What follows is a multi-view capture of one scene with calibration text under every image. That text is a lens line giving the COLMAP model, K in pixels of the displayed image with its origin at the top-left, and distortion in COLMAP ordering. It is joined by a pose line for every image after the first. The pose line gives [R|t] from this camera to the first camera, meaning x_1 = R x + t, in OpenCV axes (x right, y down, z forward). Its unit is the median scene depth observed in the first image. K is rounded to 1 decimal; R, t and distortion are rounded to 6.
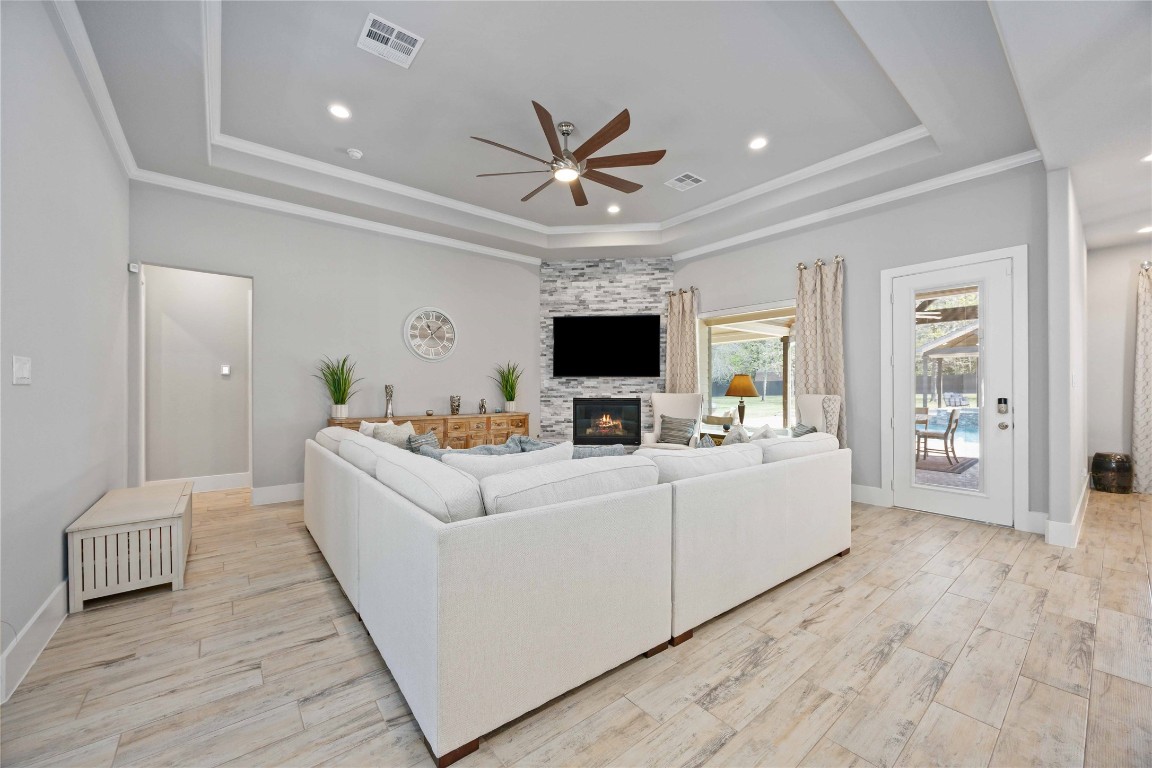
lens RADIAL K [[440.8, 0, 576.9], [0, 440.8, 389.6], [0, 0, 1]] dist [-0.003774, -0.000014]
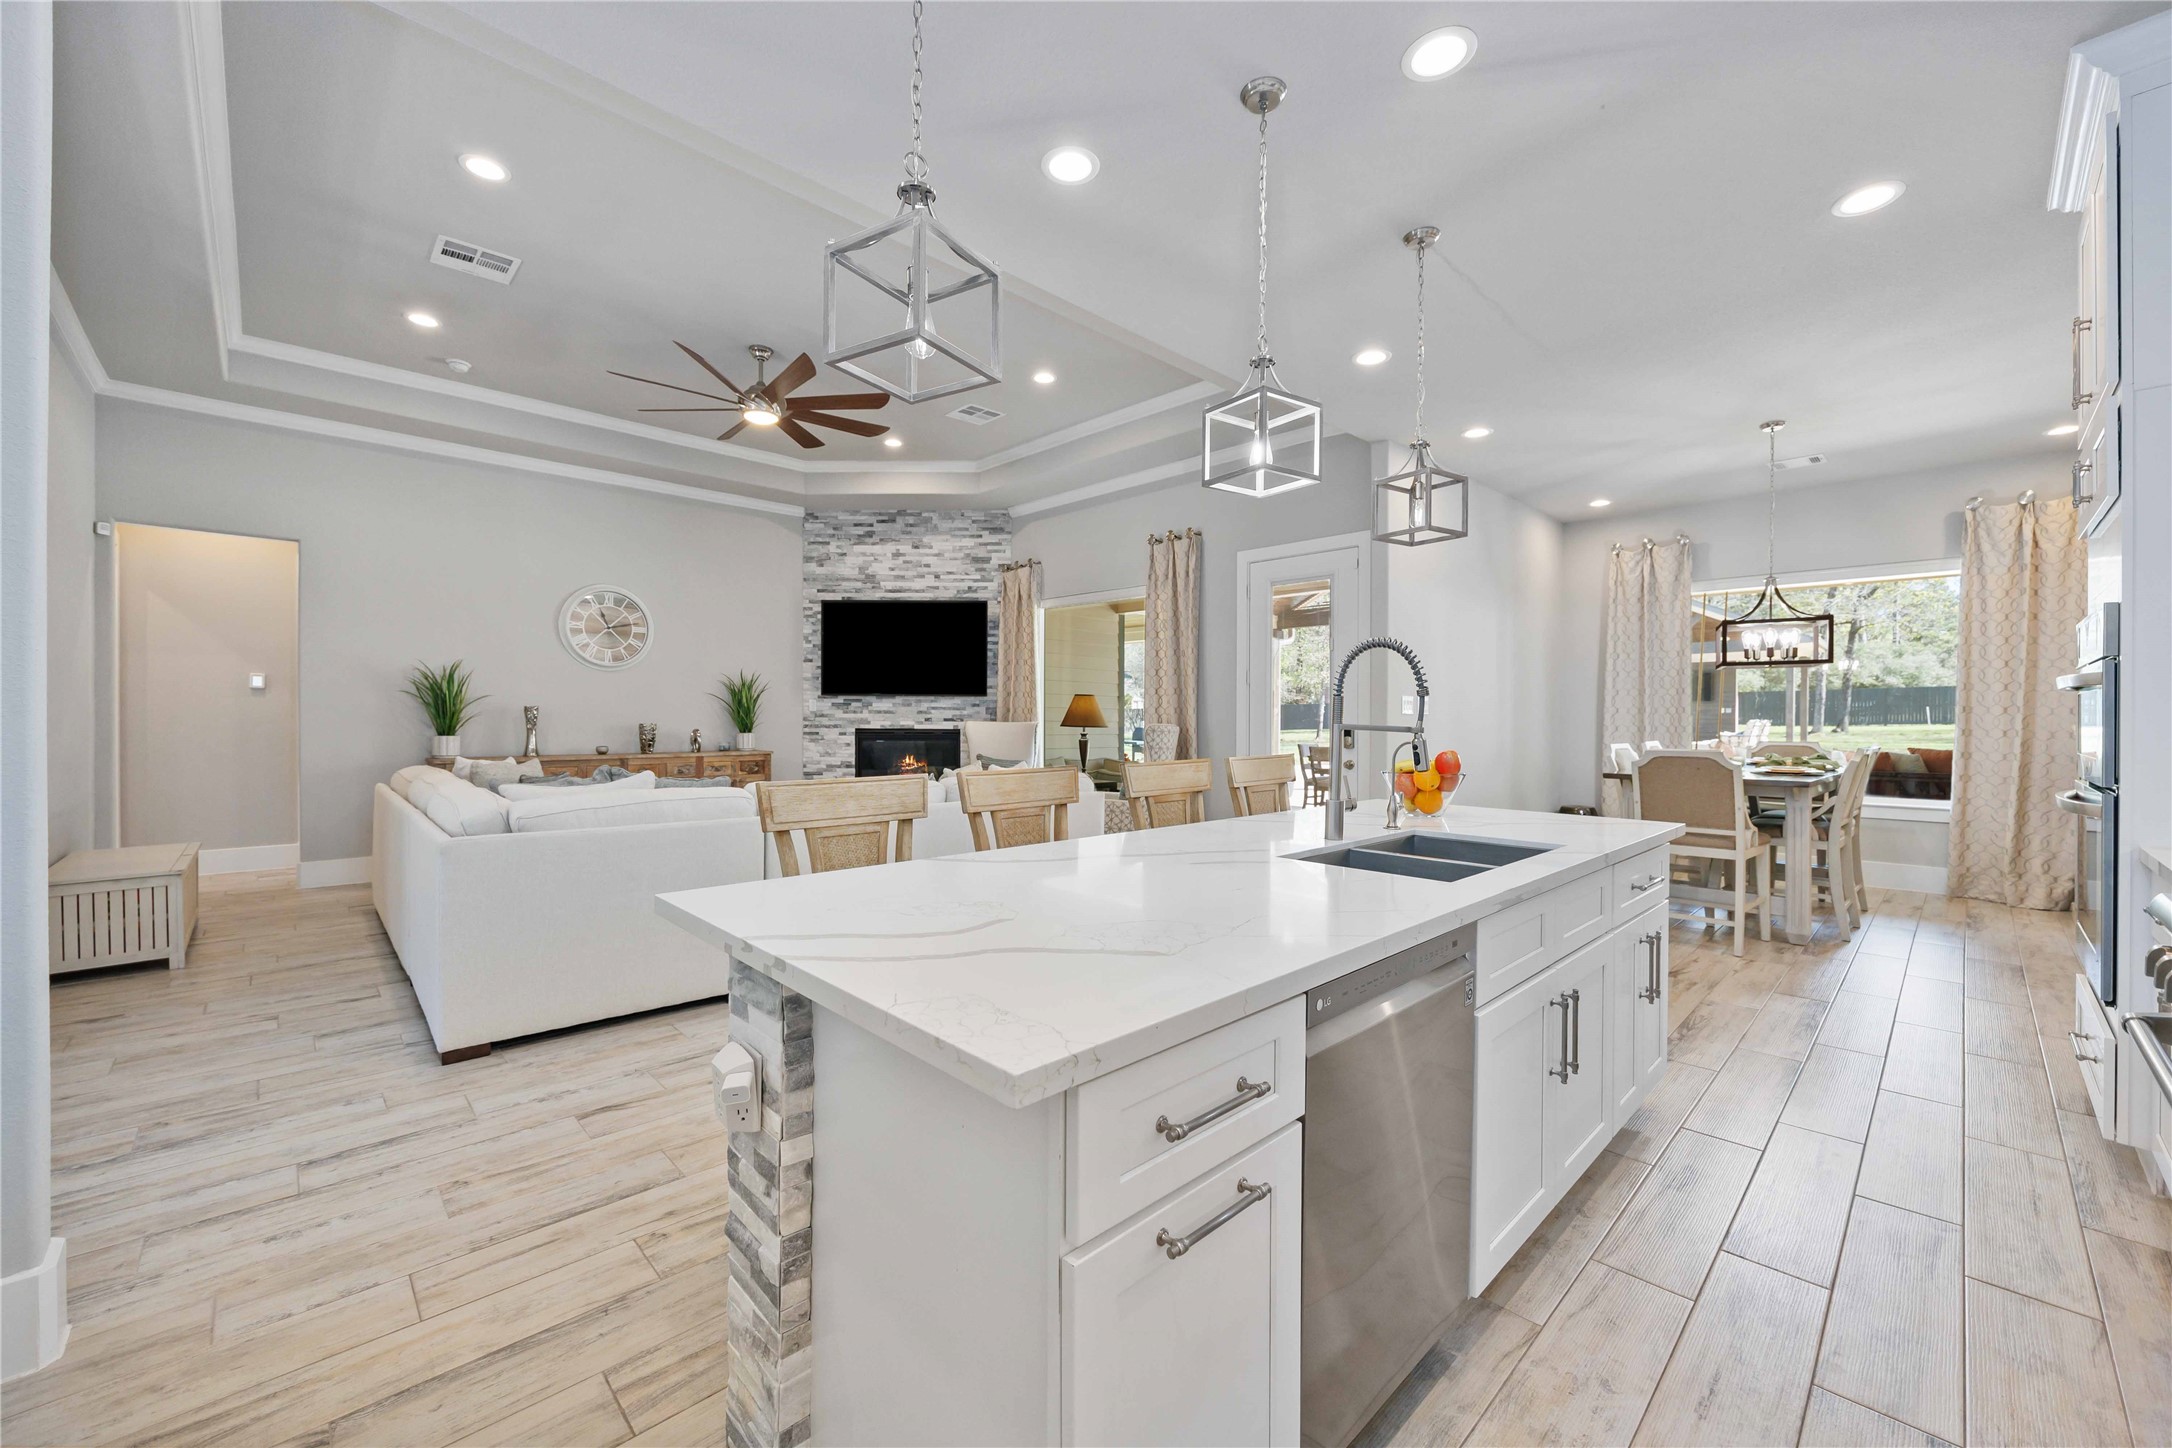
lens RADIAL K [[851.5, 0, 1090.4], [0, 851.5, 723.4], [0, 0, 1]] dist [-0.000856, -0.000076]
pose [[0.996322, 0.004761, 0.085557, 0.236420], [-0.005381, 0.999961, 0.007011, 0.001115], [-0.085520, -0.007445, 0.996309, -0.262571]]
